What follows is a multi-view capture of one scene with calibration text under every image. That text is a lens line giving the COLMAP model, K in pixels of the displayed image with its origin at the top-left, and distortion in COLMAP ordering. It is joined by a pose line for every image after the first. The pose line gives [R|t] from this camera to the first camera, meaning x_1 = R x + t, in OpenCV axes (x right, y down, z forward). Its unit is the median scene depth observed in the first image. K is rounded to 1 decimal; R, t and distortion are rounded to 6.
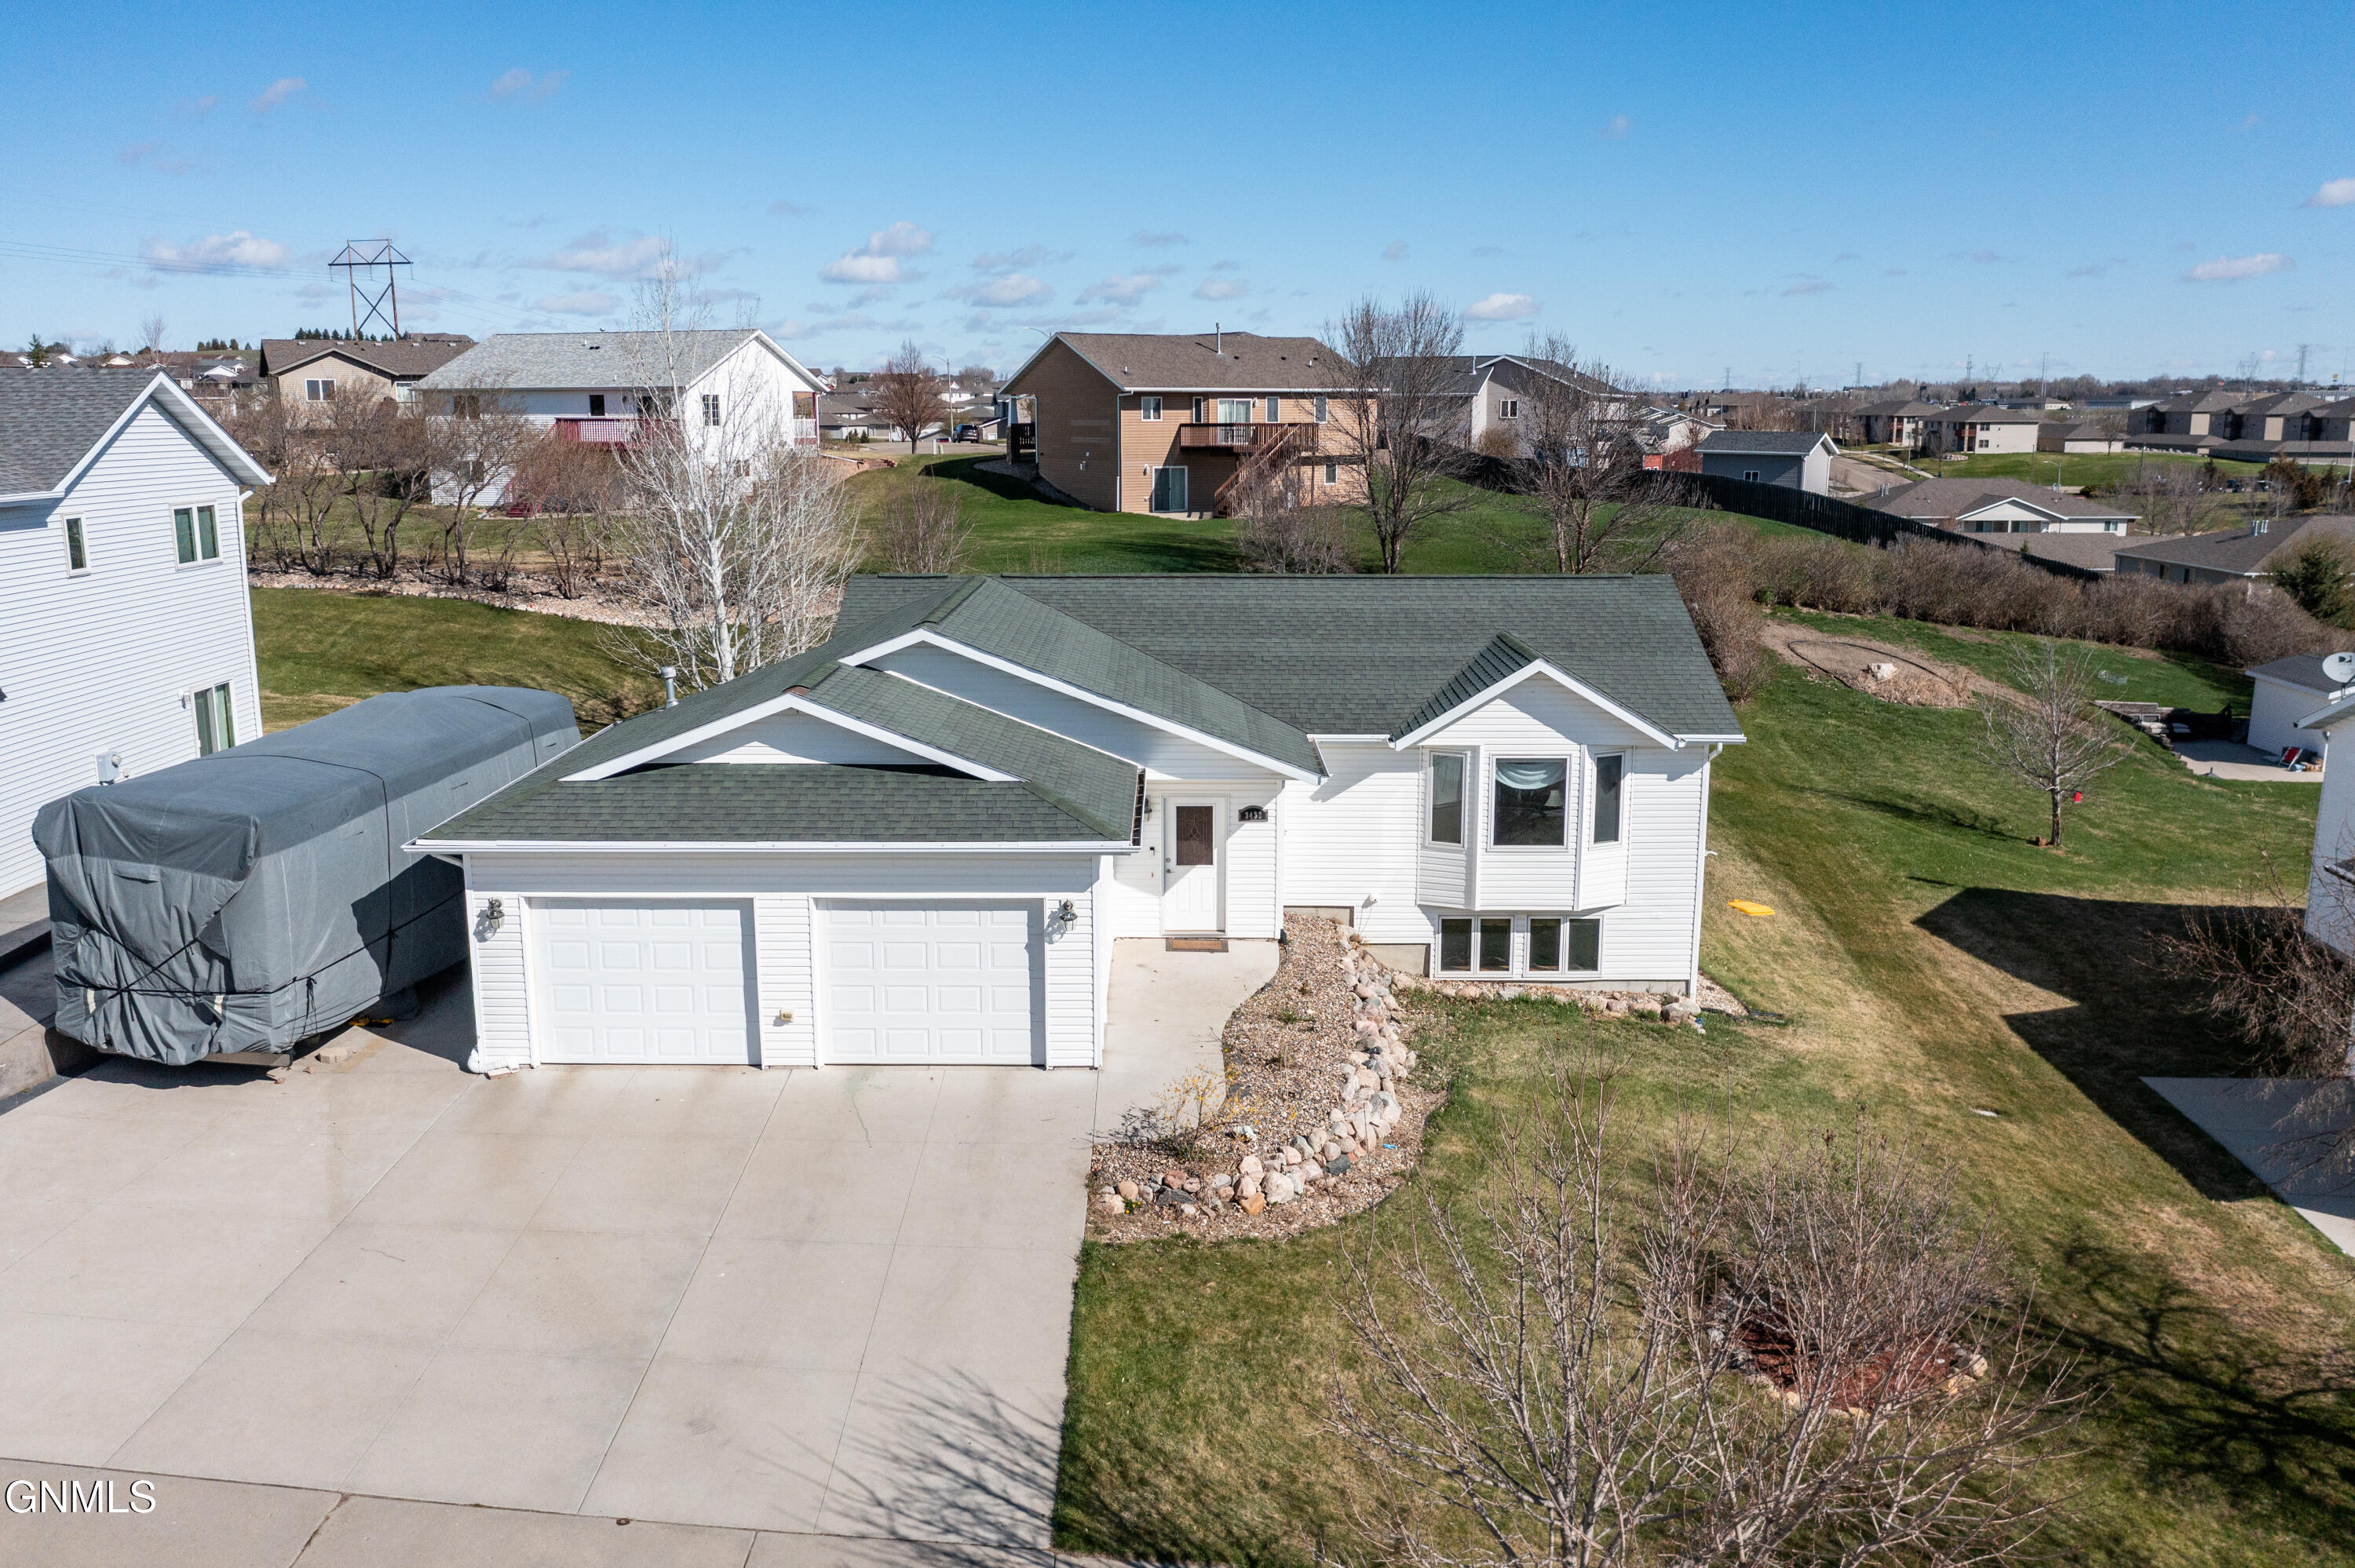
lens RADIAL K [[1860.5, 0, 1177.5], [0, 1860.5, 784.0], [0, 0, 1]] dist [-0.010013, -0.001449]
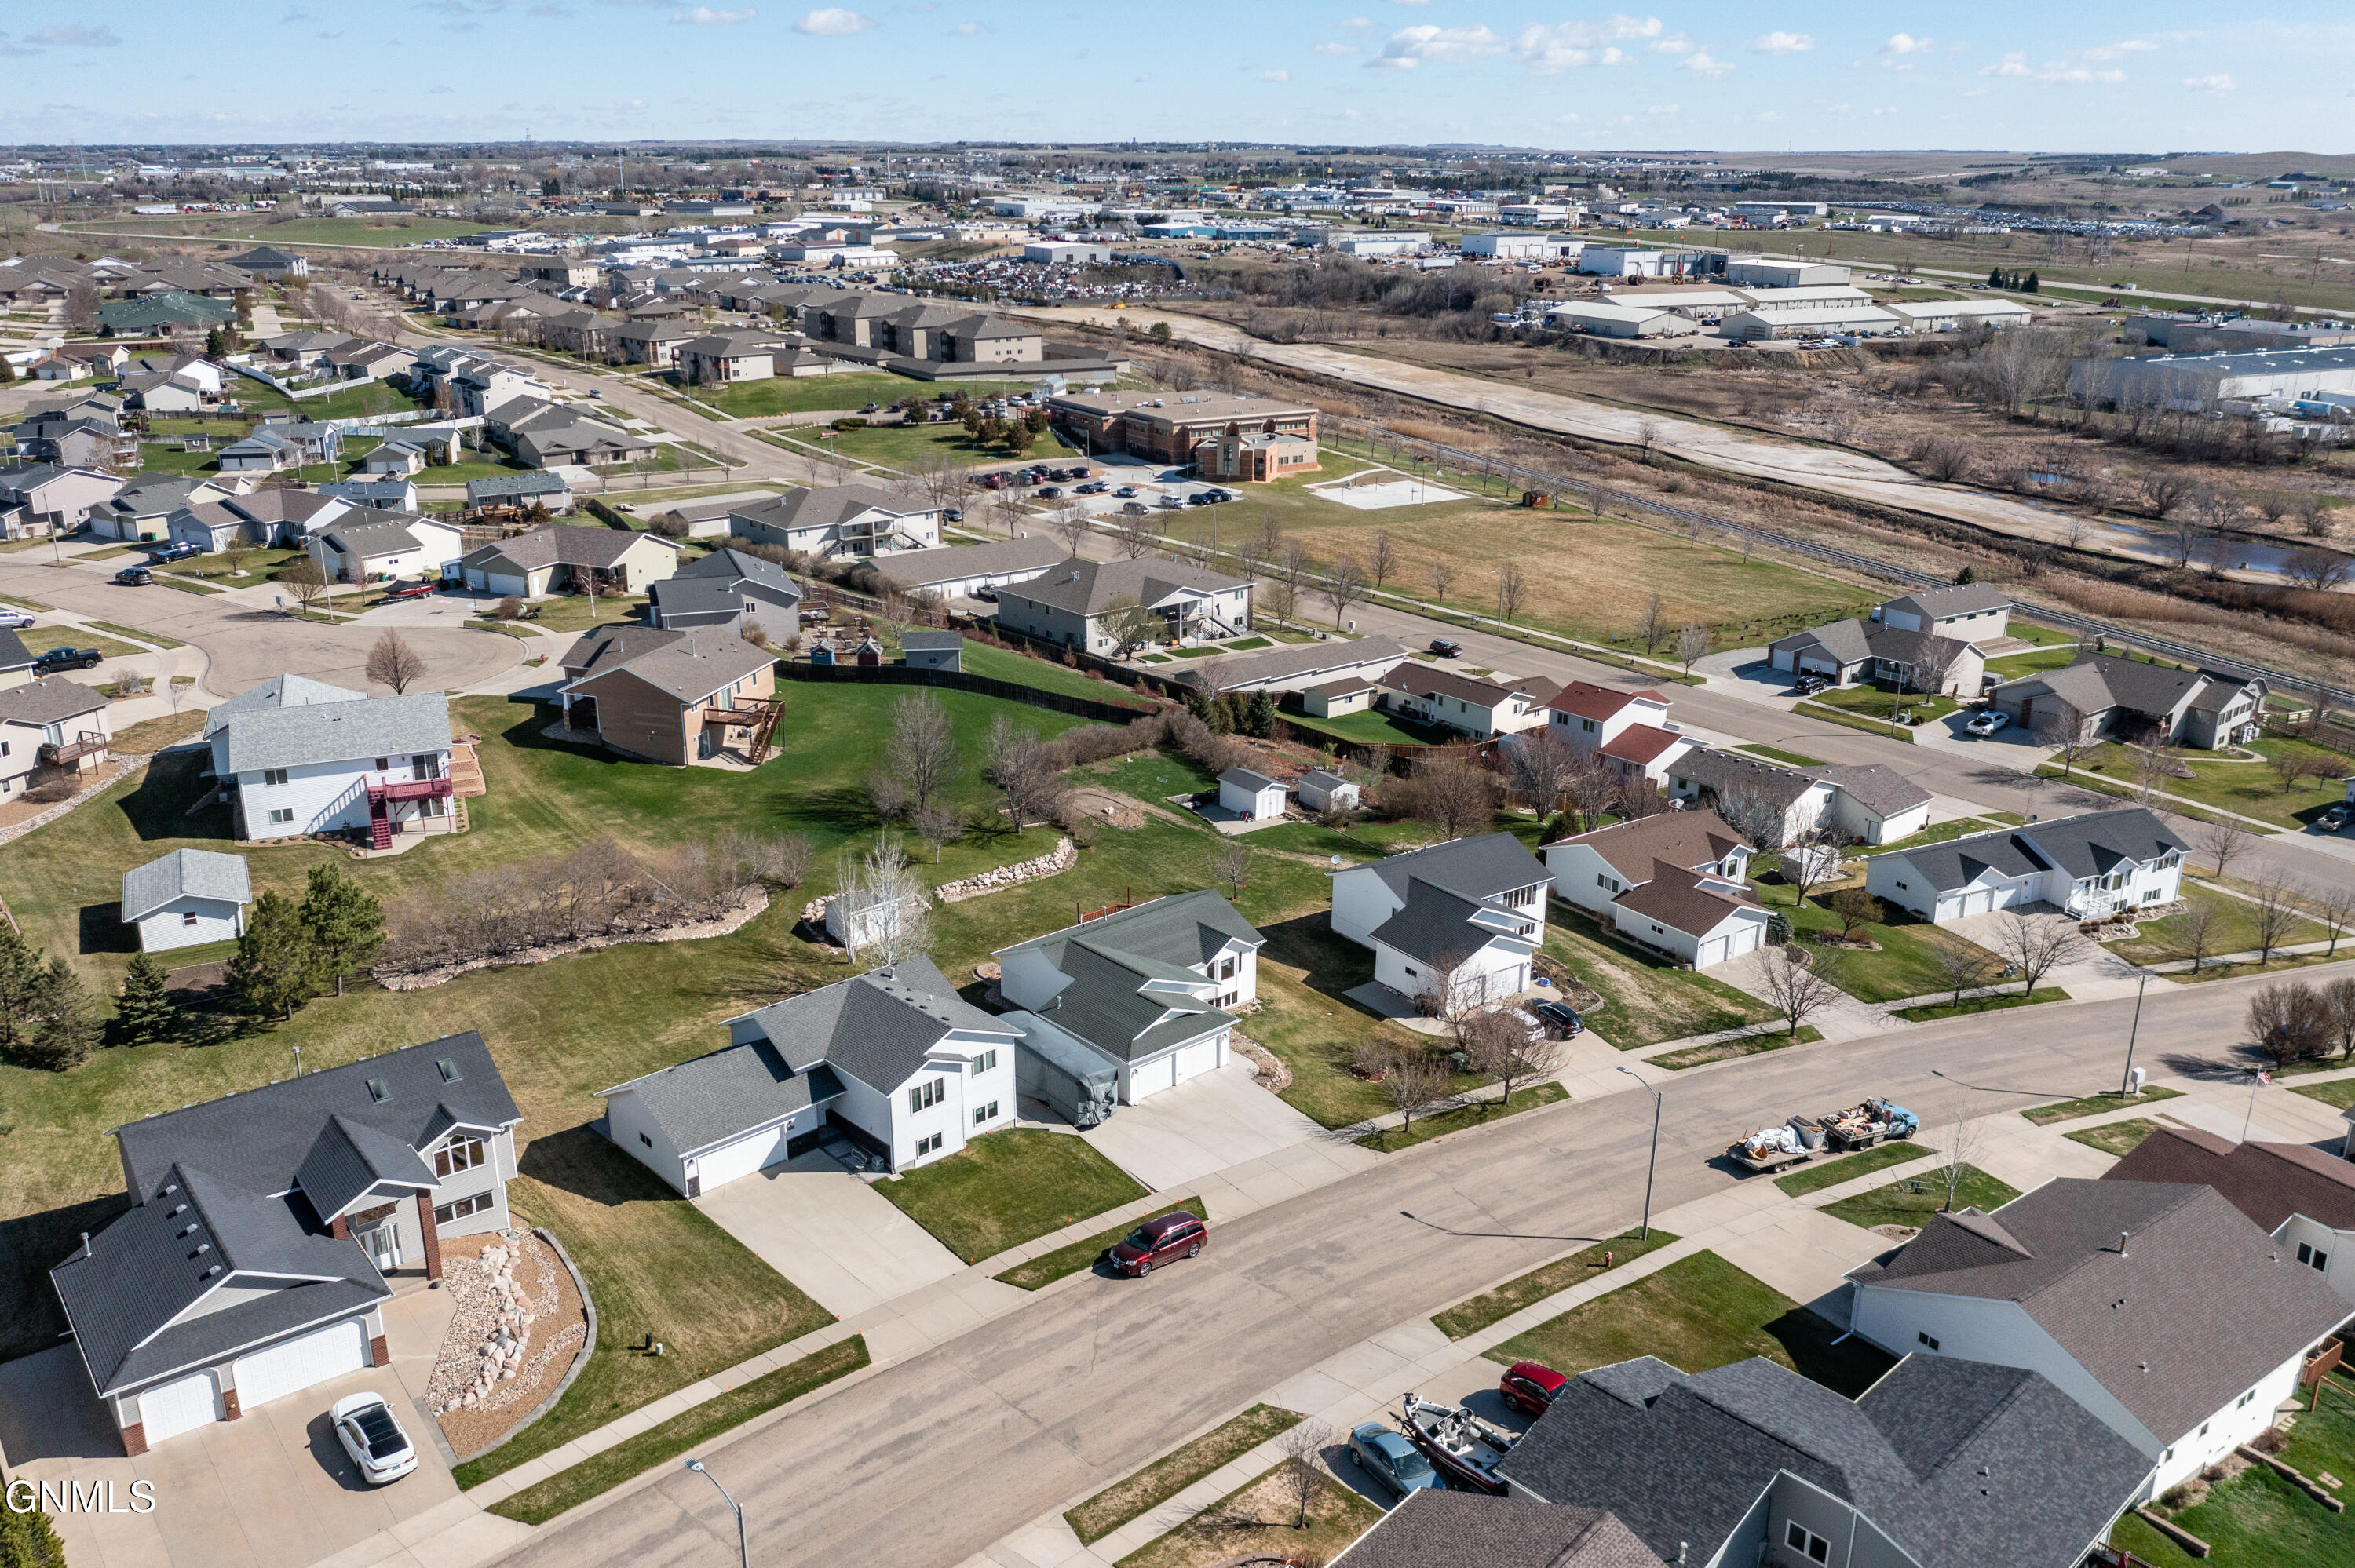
lens RADIAL K [[1848.6, 0, 1177.5], [0, 1848.6, 784.0], [0, 0, 1]] dist [0.006499, -0.006269]
pose [[0.748135, -0.206493, 0.630599, -2.350165], [0.125402, 0.977220, 0.171220, -1.088469], [-0.651589, -0.049017, 0.756987, -1.957192]]
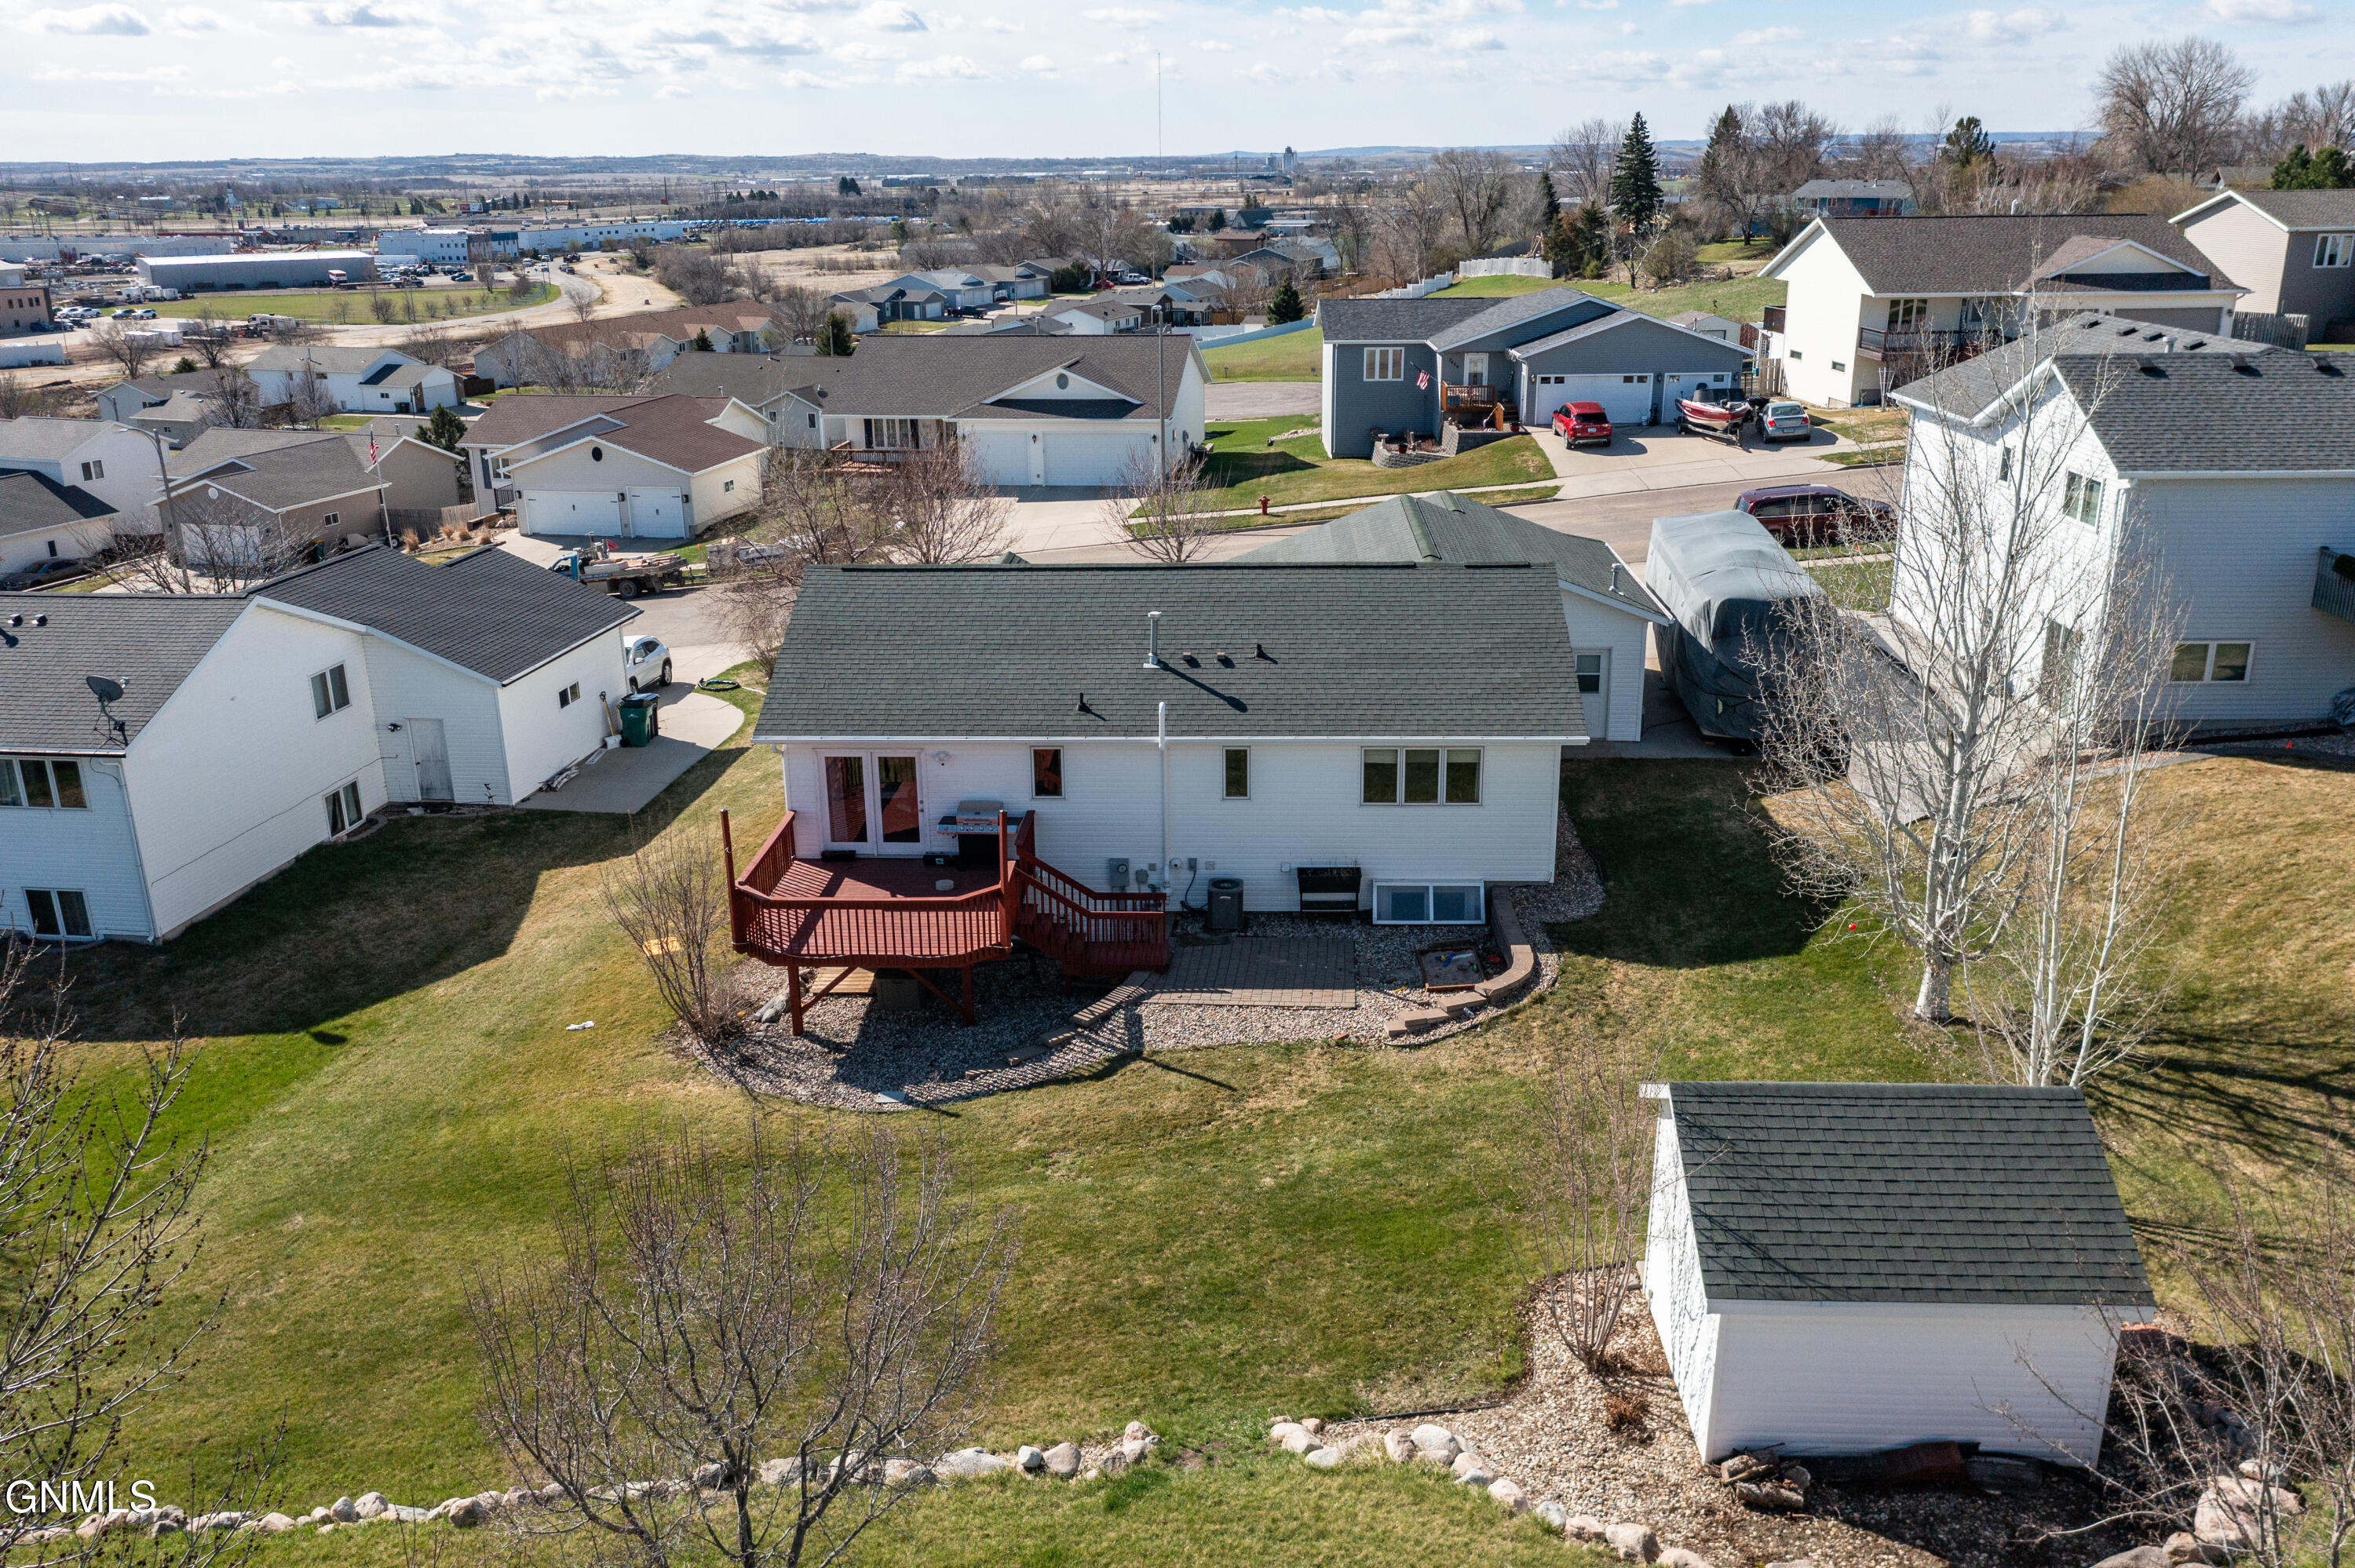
lens RADIAL K [[1876.4, 0, 1177.5], [0, 1876.4, 784.0], [0, 0, 1]] dist [-0.009967, 0.002704]
pose [[-0.998823, -0.003736, 0.048351, -0.008785], [0.020822, 0.867414, 0.497151, -0.624463], [-0.043798, 0.497573, -0.866316, 2.305040]]
